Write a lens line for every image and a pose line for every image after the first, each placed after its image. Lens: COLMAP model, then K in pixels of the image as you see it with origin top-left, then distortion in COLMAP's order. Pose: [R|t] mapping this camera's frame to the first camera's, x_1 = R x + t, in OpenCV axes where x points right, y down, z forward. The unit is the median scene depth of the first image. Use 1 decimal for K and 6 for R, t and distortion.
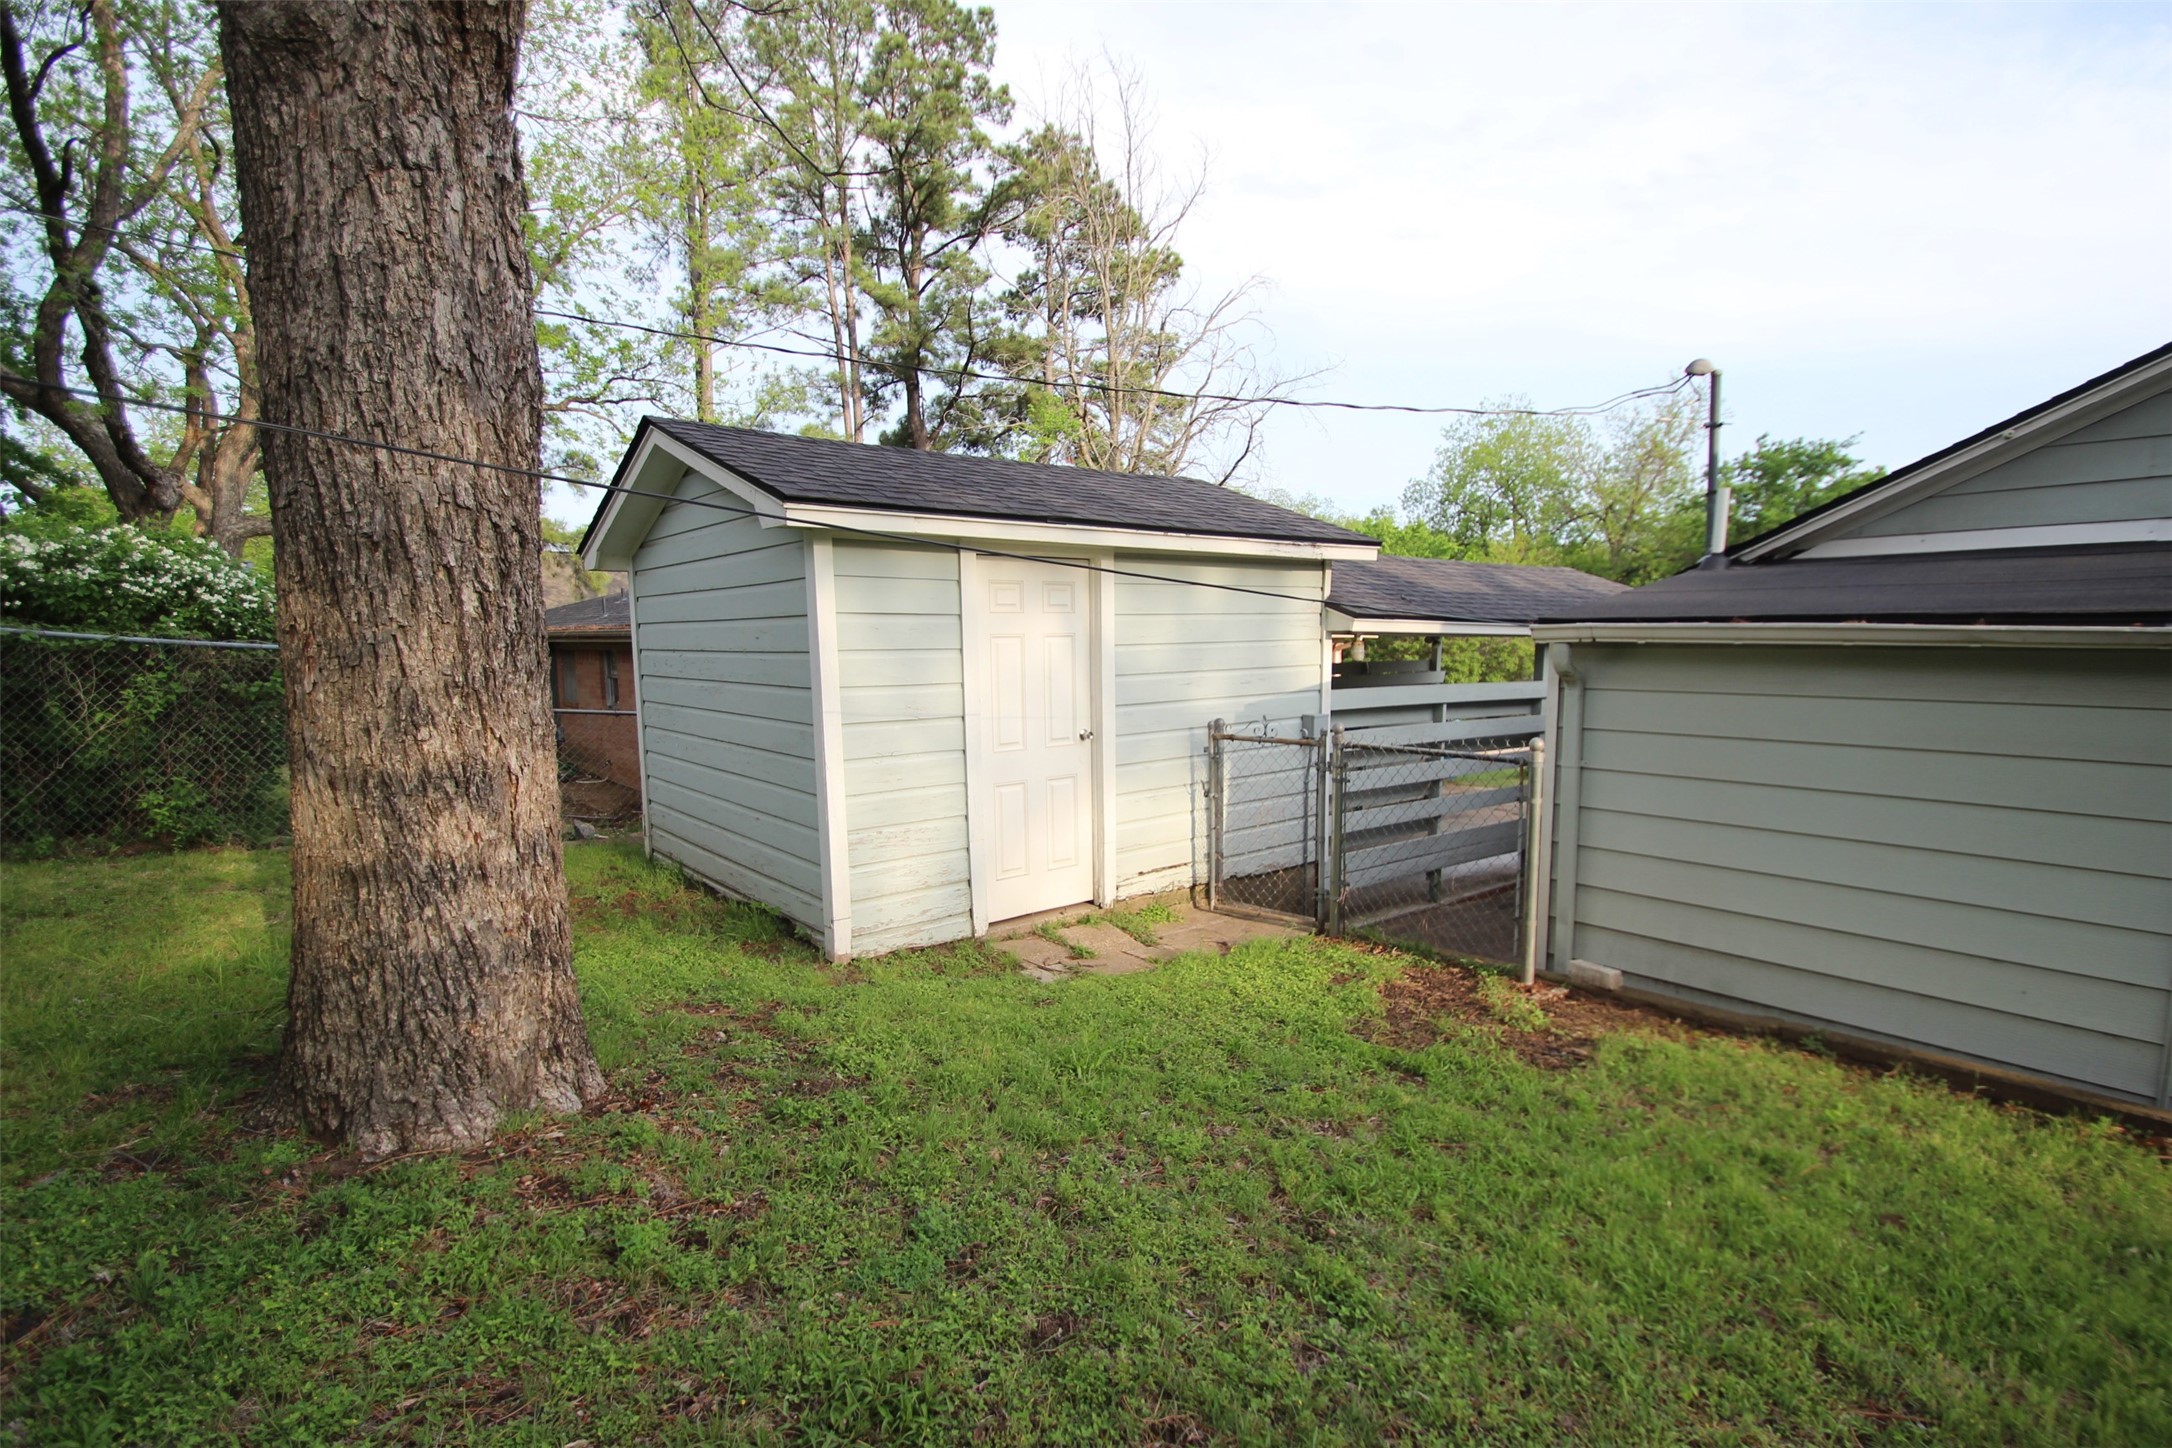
lens RADIAL K [[1033.4, 0, 1082.0], [0, 1033.4, 760.8], [0, 0, 1]] dist [0.014588, -0.021470]
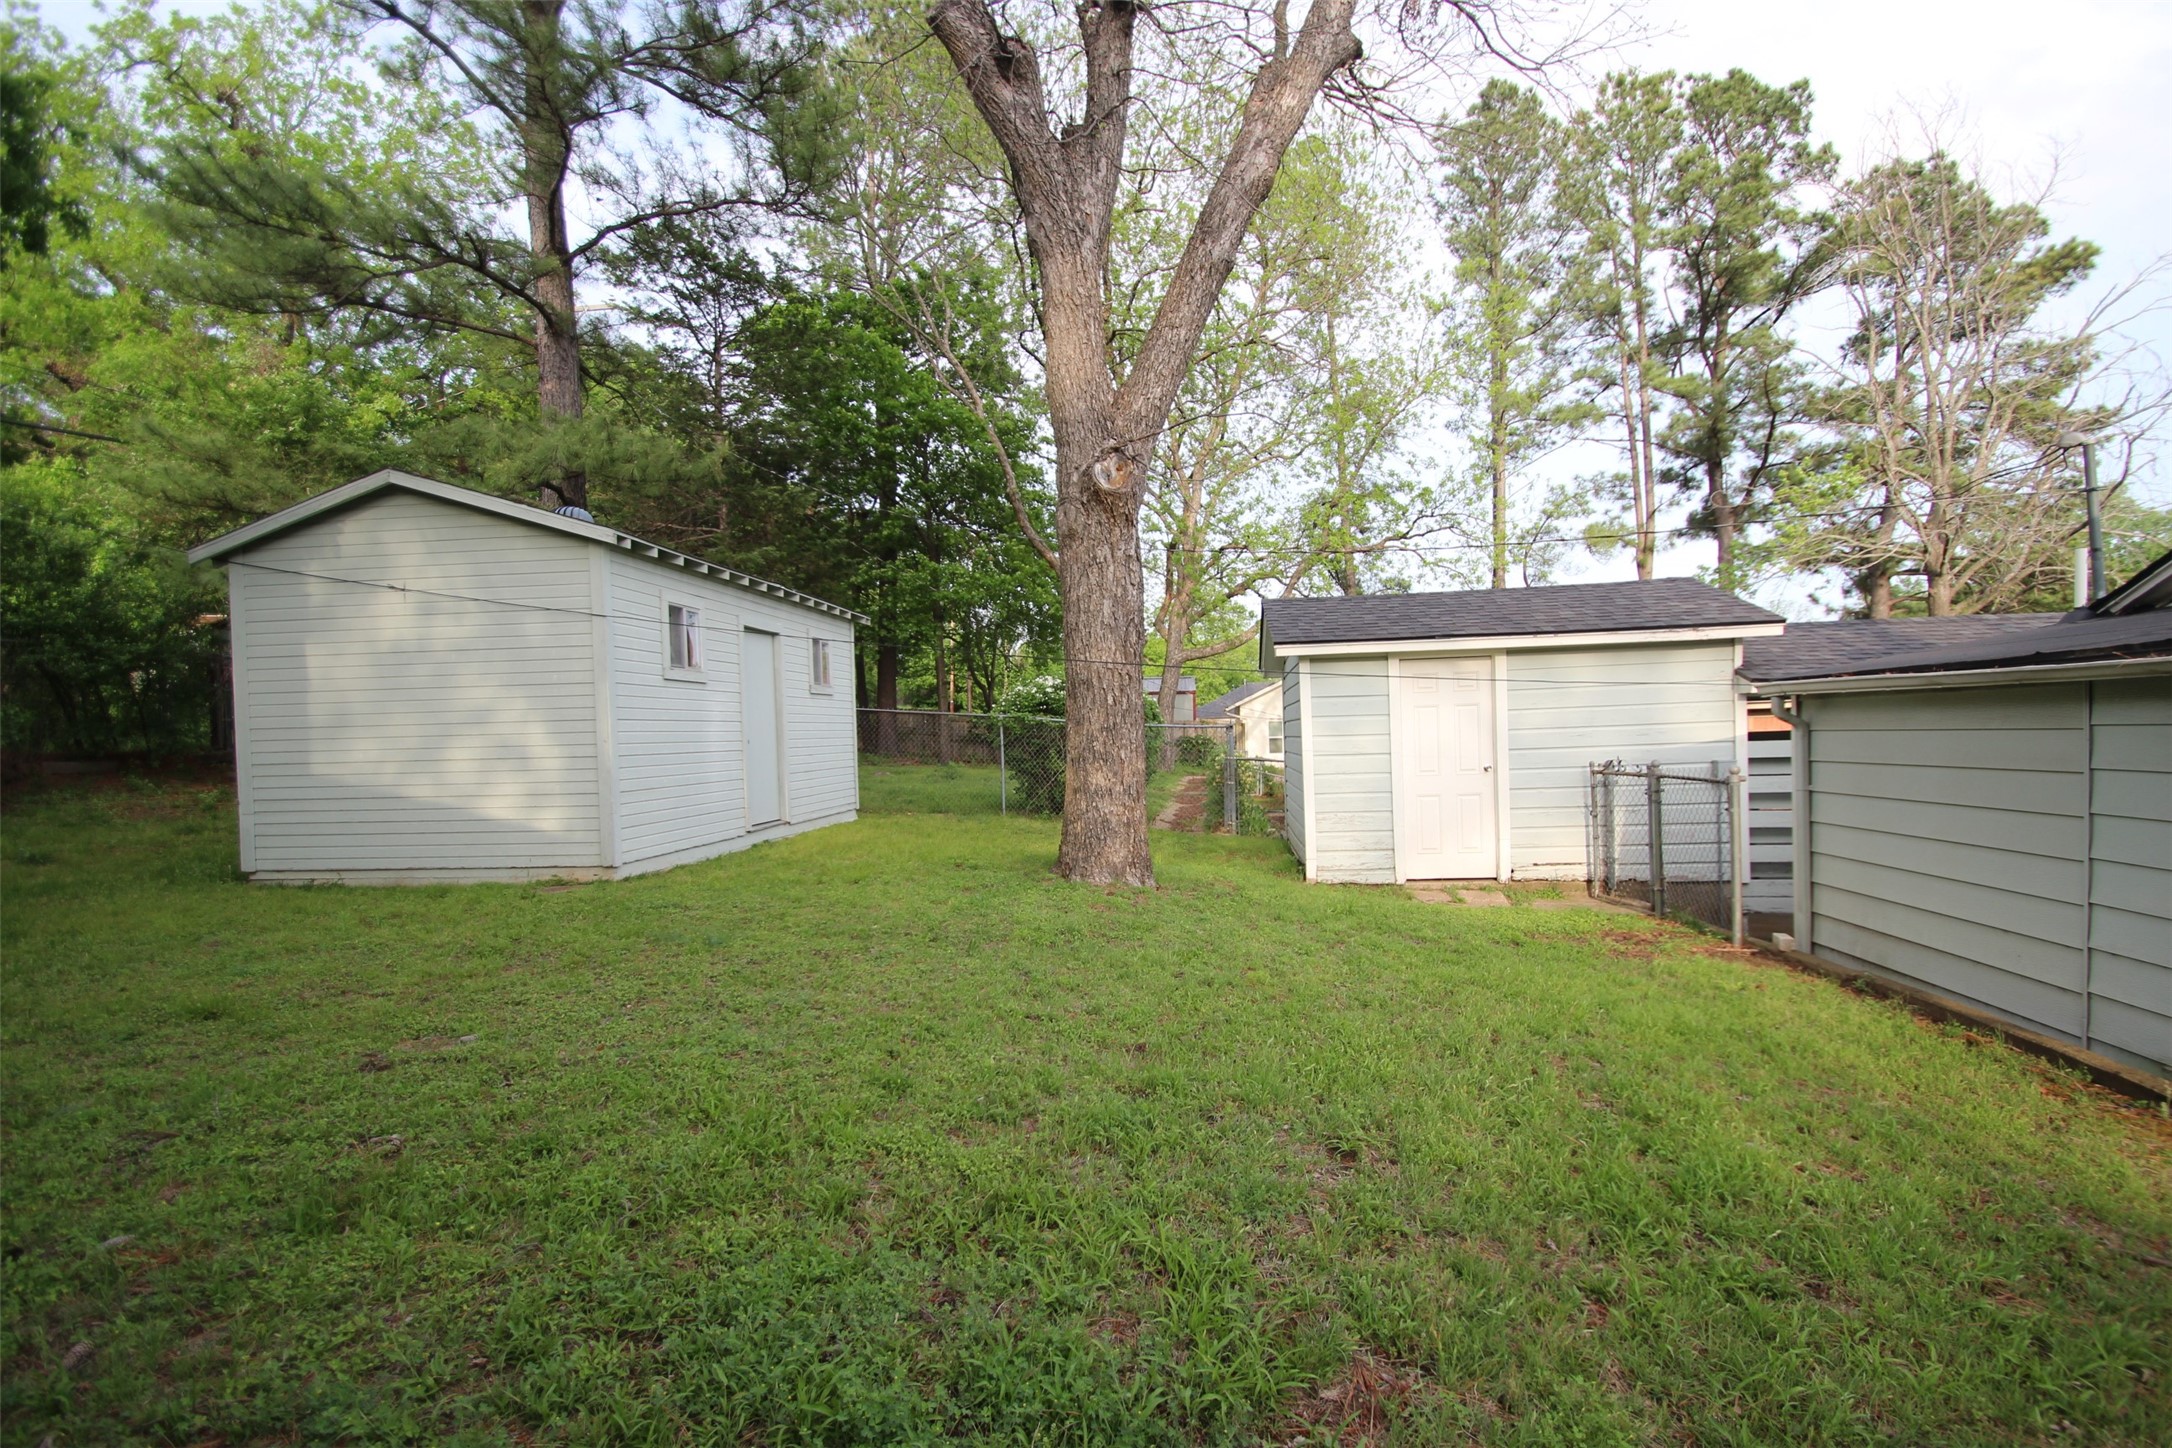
lens RADIAL K [[1012.9, 0, 1100.4], [0, 1012.9, 762.4], [0, 0, 1]] dist [0.017548, -0.020247]
pose [[0.698259, 0.006053, -0.715819, 1.405832], [-0.063574, 0.996537, -0.053587, 0.173662], [0.713016, 0.082925, 0.696226, -0.980530]]
